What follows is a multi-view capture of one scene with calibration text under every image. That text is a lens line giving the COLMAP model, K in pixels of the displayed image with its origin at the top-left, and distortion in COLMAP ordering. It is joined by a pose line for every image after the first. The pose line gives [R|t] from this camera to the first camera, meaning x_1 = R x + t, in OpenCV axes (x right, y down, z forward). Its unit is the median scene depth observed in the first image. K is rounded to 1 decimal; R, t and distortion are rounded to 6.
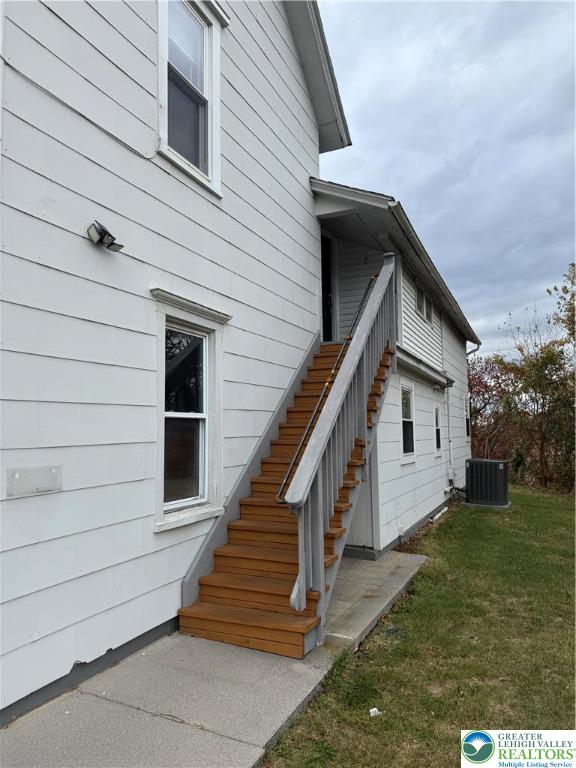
lens RADIAL K [[537.5, 0, 288.0], [0, 537.5, 384.0], [0, 0, 1]] dist [0.094551, -0.144504]
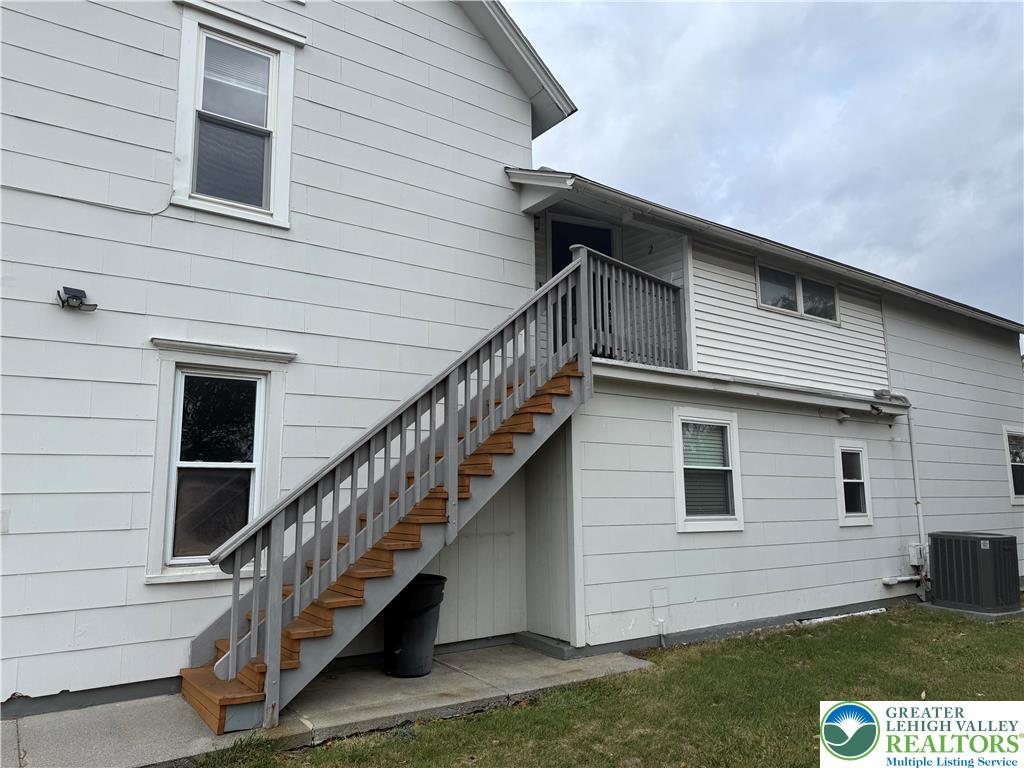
lens RADIAL K [[716.6, 0, 526.3], [0, 716.6, 379.3], [0, 0, 1]] dist [0.094551, -0.144504]
pose [[0.869223, -0.077657, -0.488284, 0.895966], [0.043647, 0.995785, -0.080672, 0.034593], [0.492491, 0.048809, 0.868948, 0.150567]]
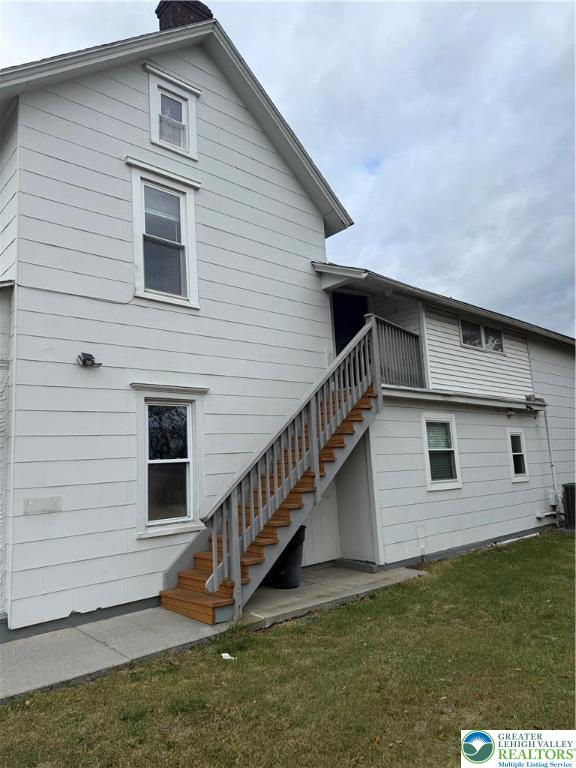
lens RADIAL K [[537.5, 0, 288.0], [0, 537.5, 384.0], [0, 0, 1]] dist [0.094551, -0.144504]
pose [[0.918272, -0.100359, -0.383020, 0.693762], [0.078604, 0.994297, -0.072075, -0.020203], [0.388069, 0.036077, 0.920924, -0.253773]]
